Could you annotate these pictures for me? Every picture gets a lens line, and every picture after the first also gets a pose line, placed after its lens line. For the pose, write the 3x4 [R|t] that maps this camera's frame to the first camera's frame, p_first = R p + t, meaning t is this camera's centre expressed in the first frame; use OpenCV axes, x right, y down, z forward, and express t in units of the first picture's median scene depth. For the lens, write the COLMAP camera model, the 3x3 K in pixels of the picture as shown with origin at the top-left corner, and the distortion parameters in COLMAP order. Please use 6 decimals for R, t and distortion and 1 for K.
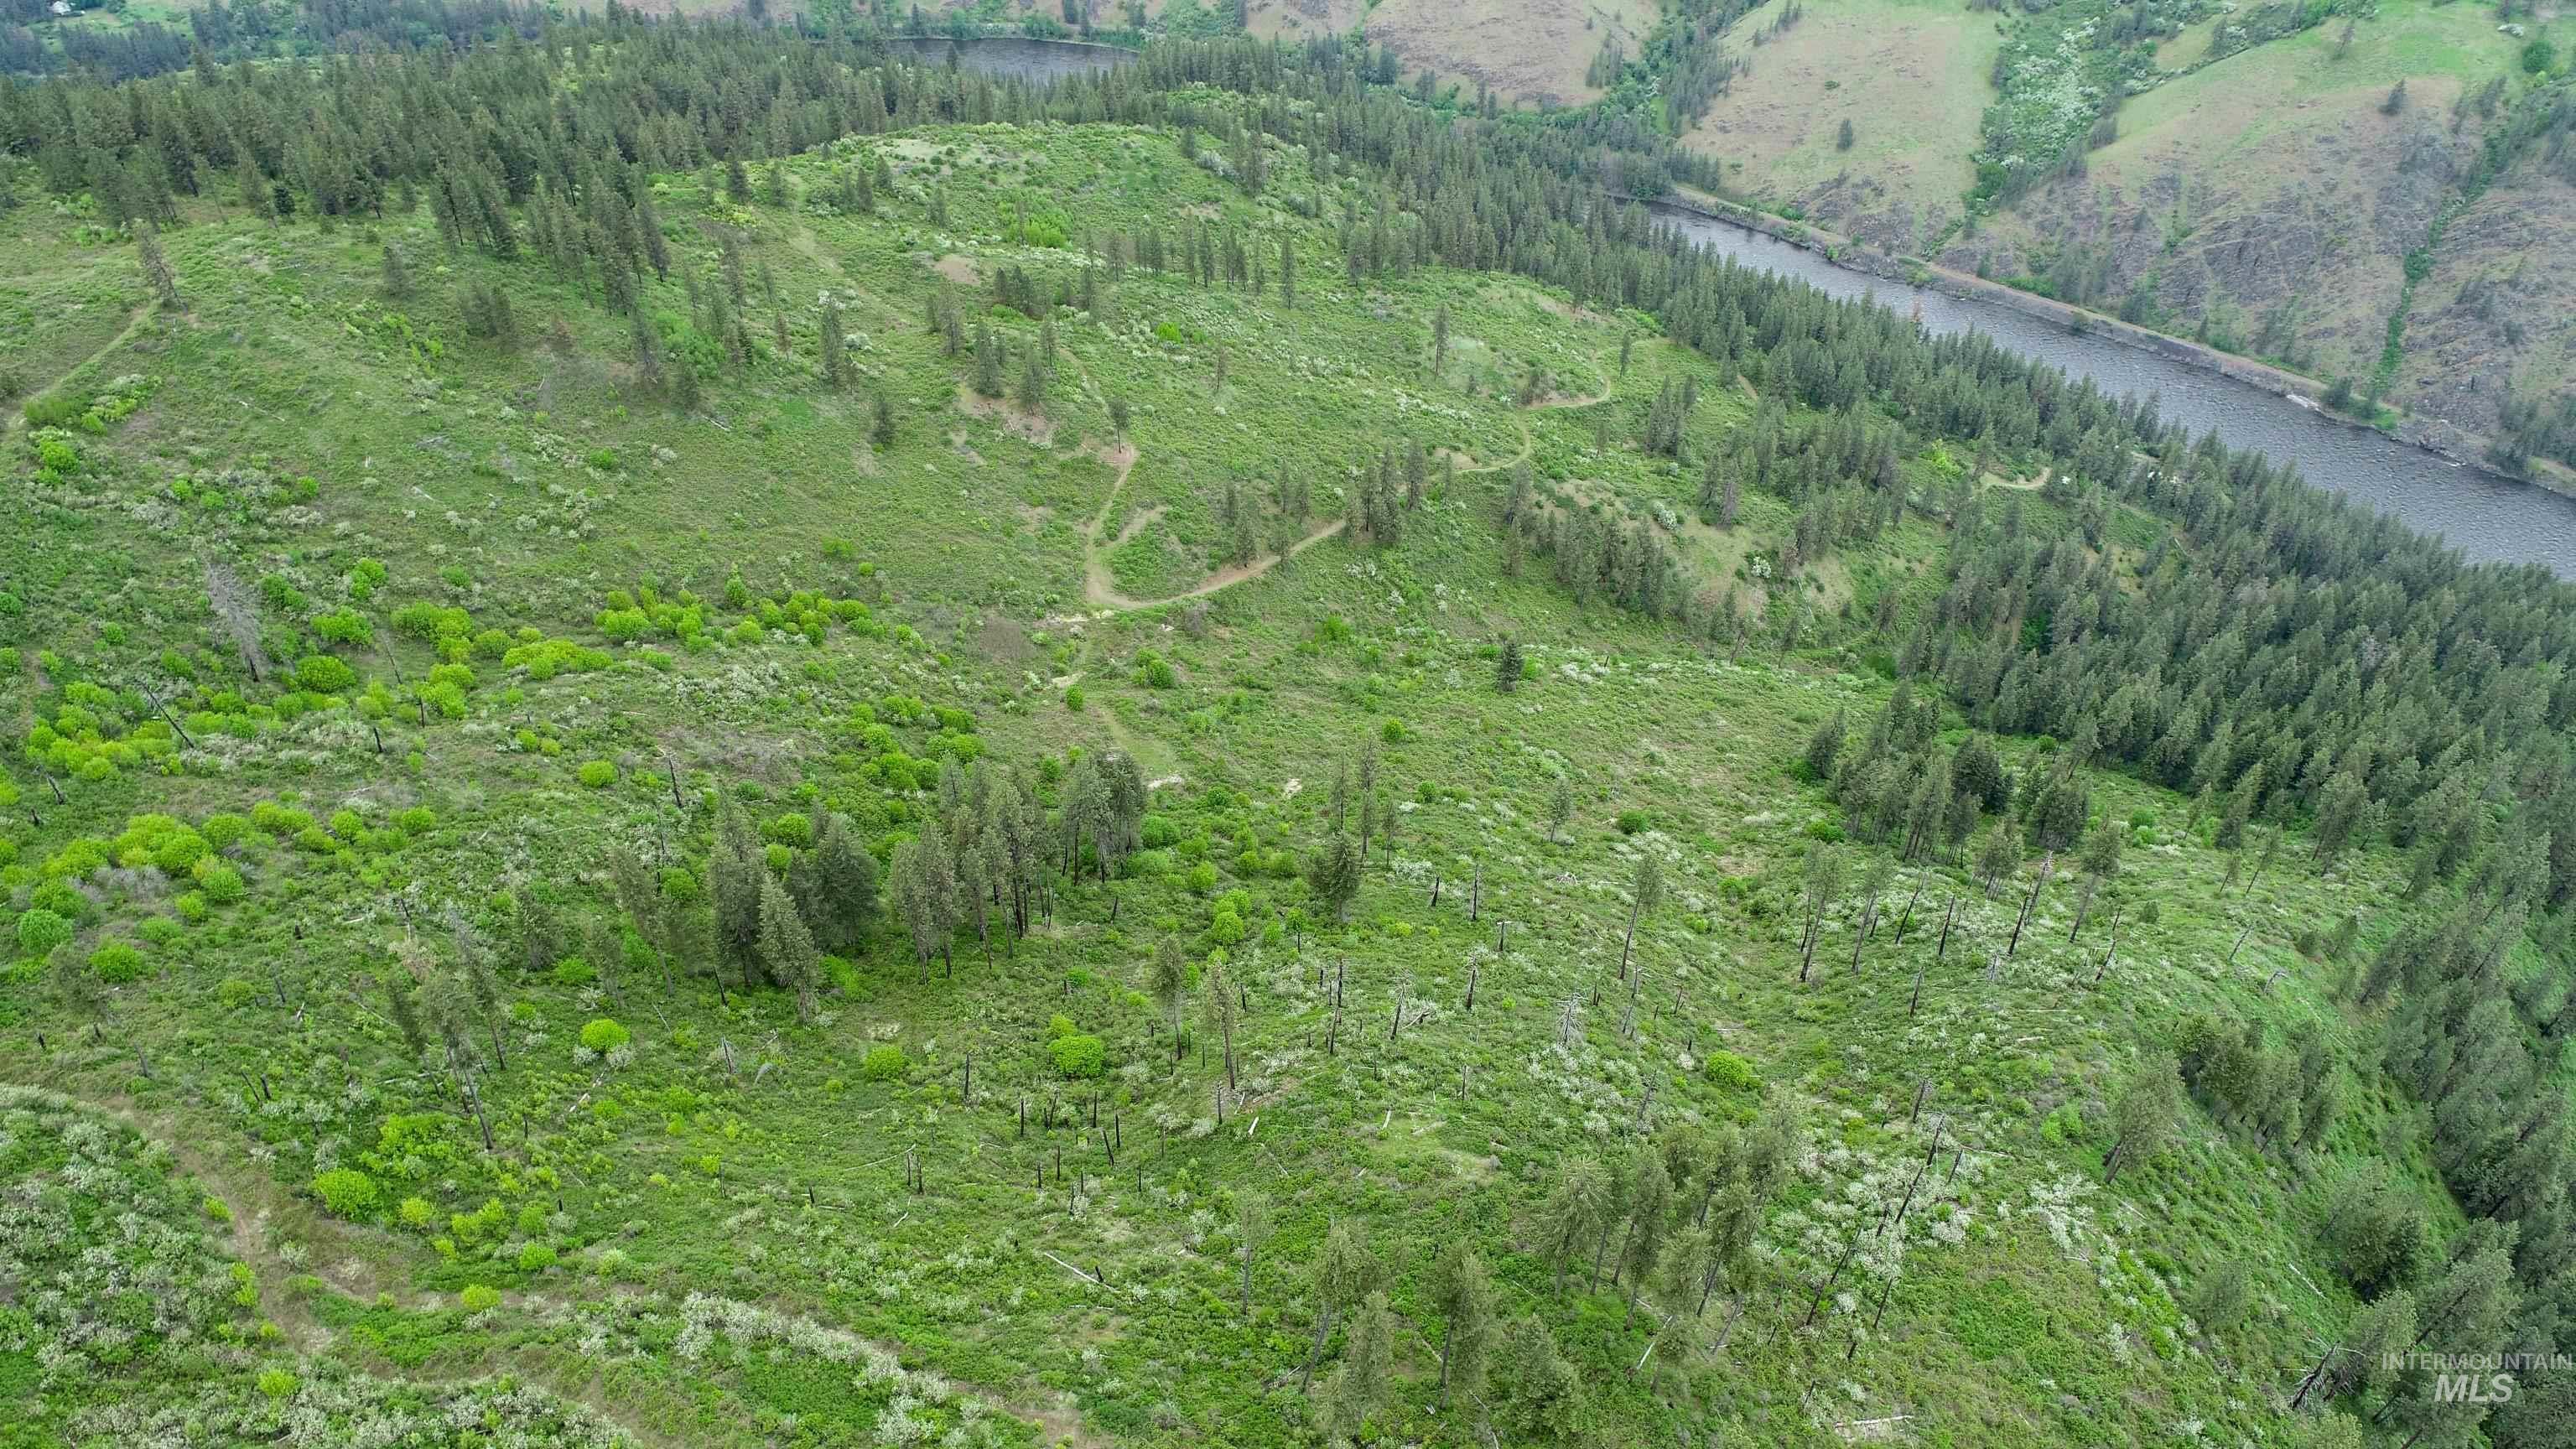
lens RADIAL K [[1739.8, 0, 1283.9], [0, 1739.8, 723.9], [0, 0, 1]] dist [-0.016261, 0.008587]
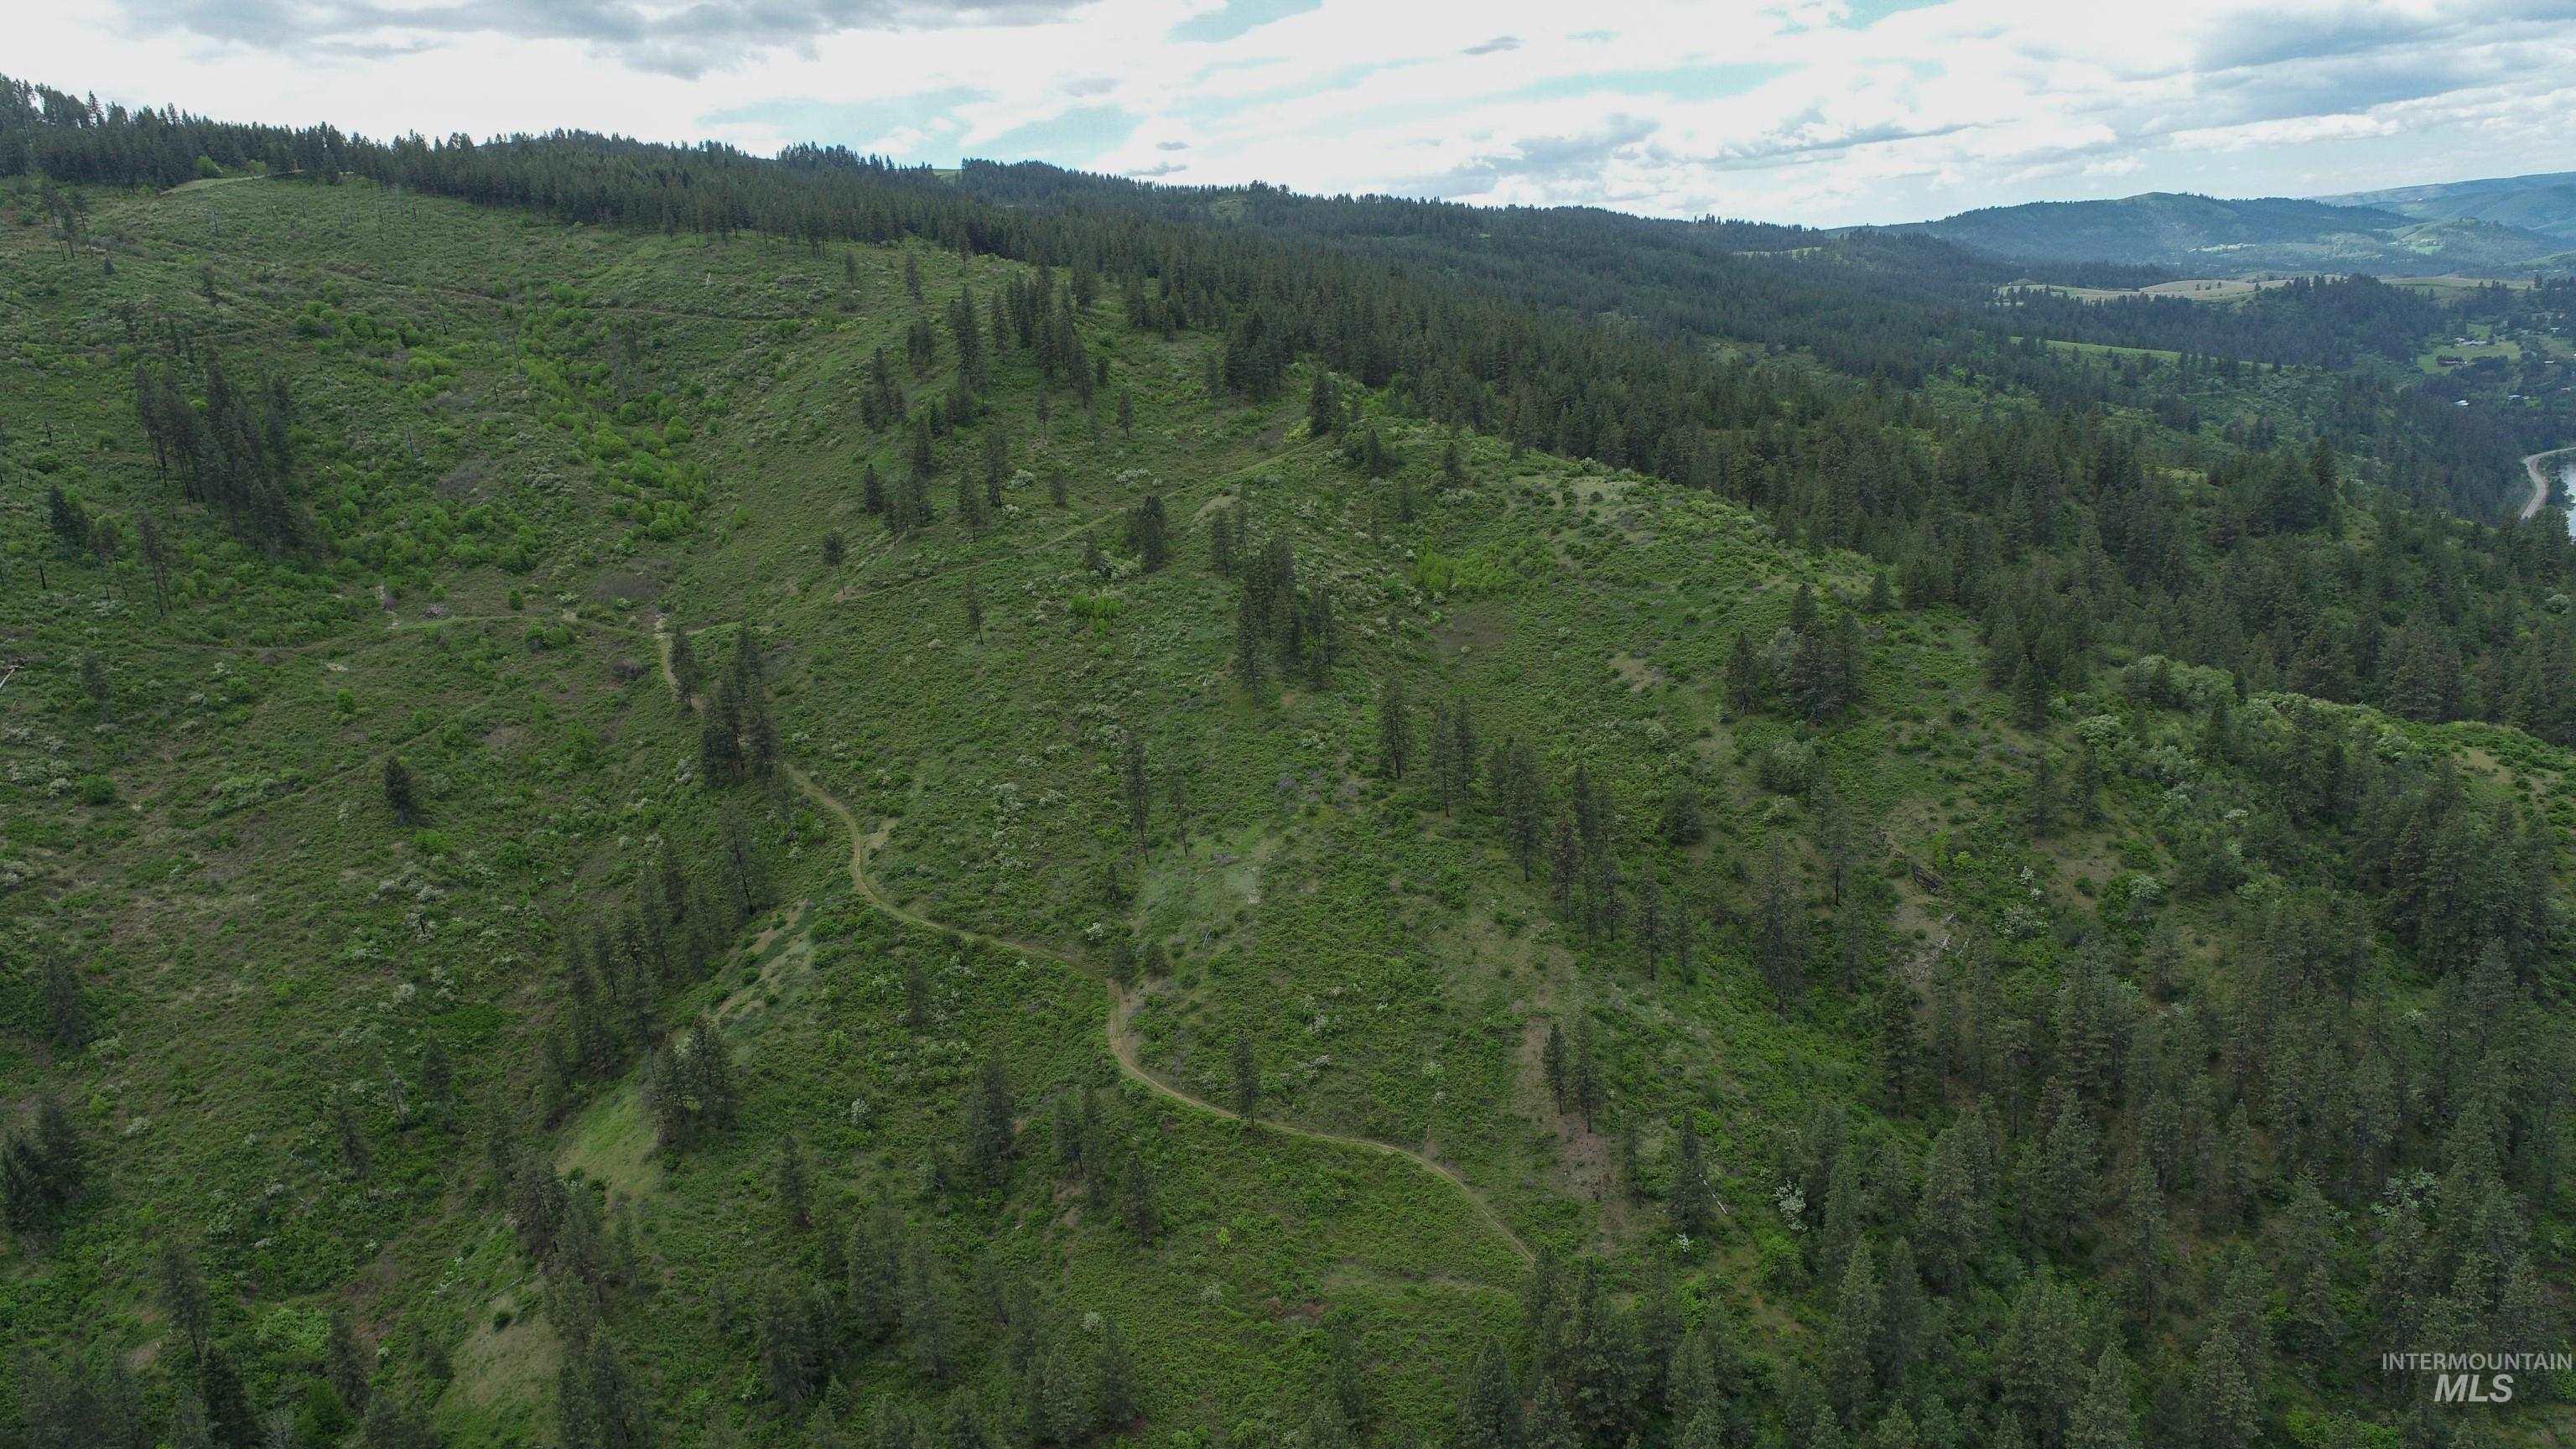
lens RADIAL K [[1741.4, 0, 1287.0], [0, 1741.4, 723.3], [0, 0, 1]] dist [-0.015246, 0.007964]
pose [[-0.258456, 0.262451, -0.929688, 0.505201], [-0.552202, 0.749516, 0.365102, -0.388282], [0.792637, 0.607738, -0.048791, 0.828990]]
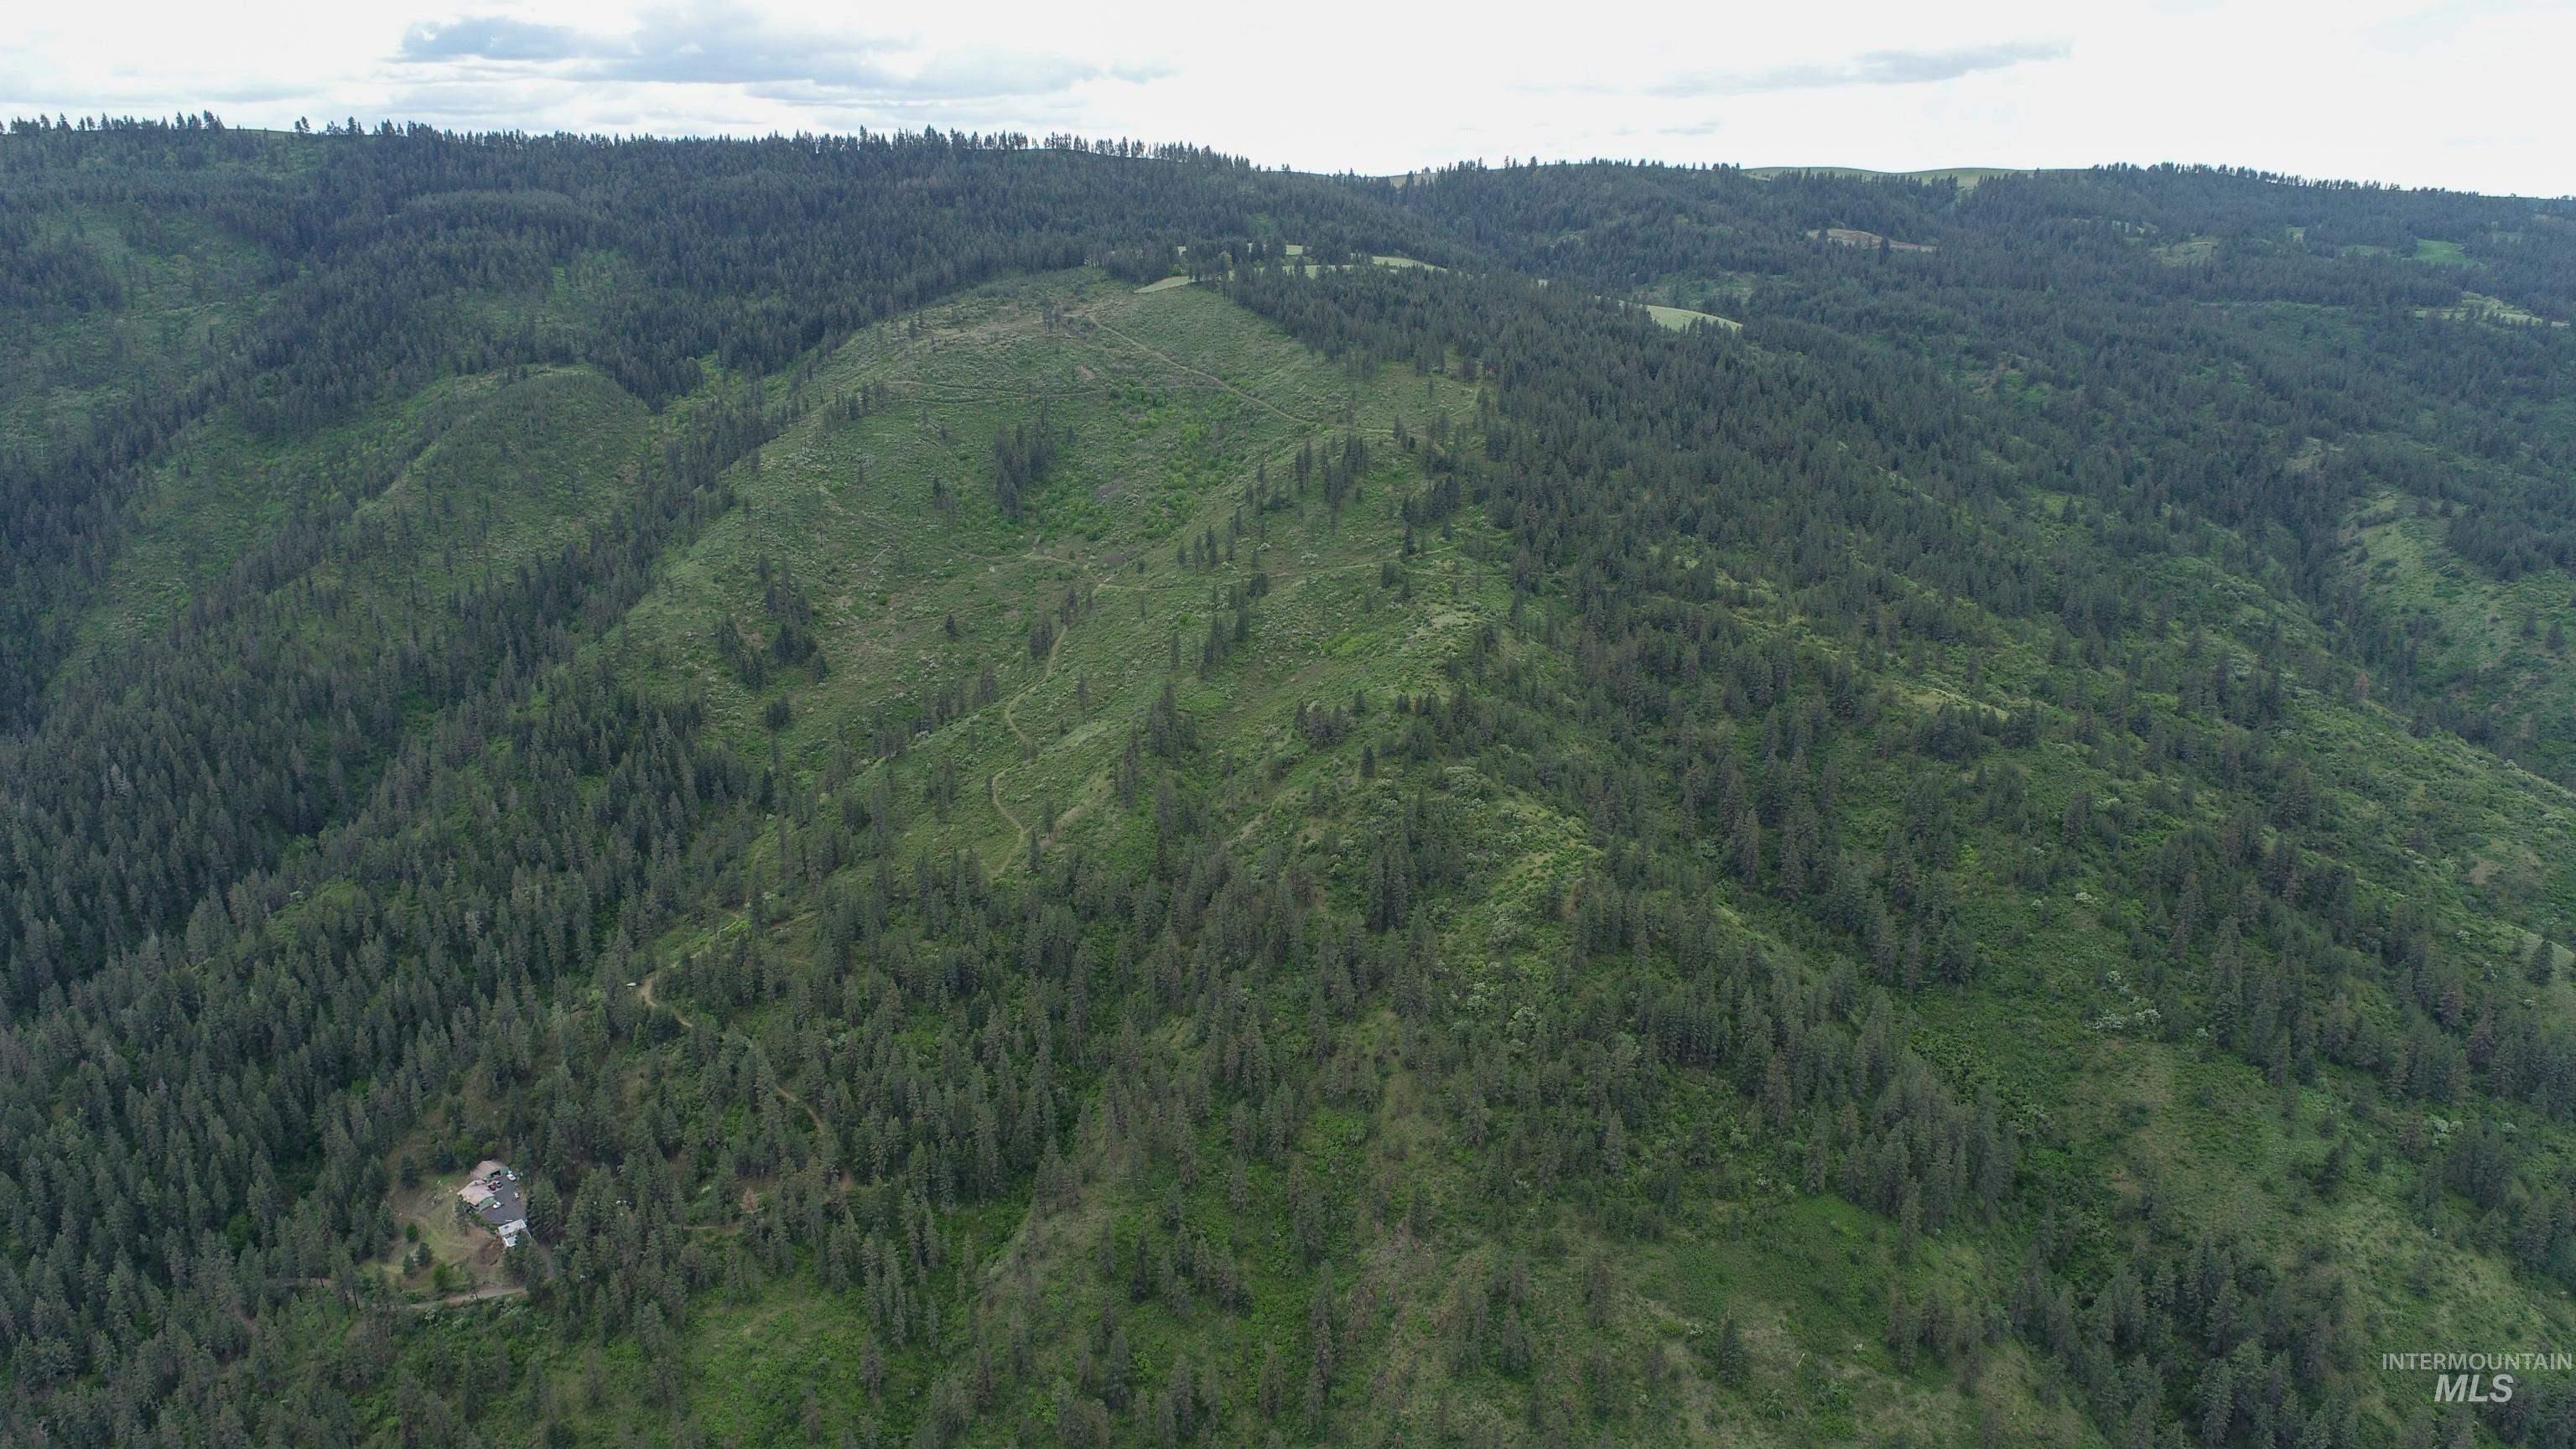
lens RADIAL K [[1741.2, 0, 1288.2], [0, 1741.2, 729.5], [0, 0, 1]] dist [-0.016213, 0.008999]
pose [[-0.850743, 0.159478, -0.500803, 0.578156], [-0.332256, 0.575112, 0.747564, -1.151518], [0.407238, 0.802379, -0.436285, 1.414006]]
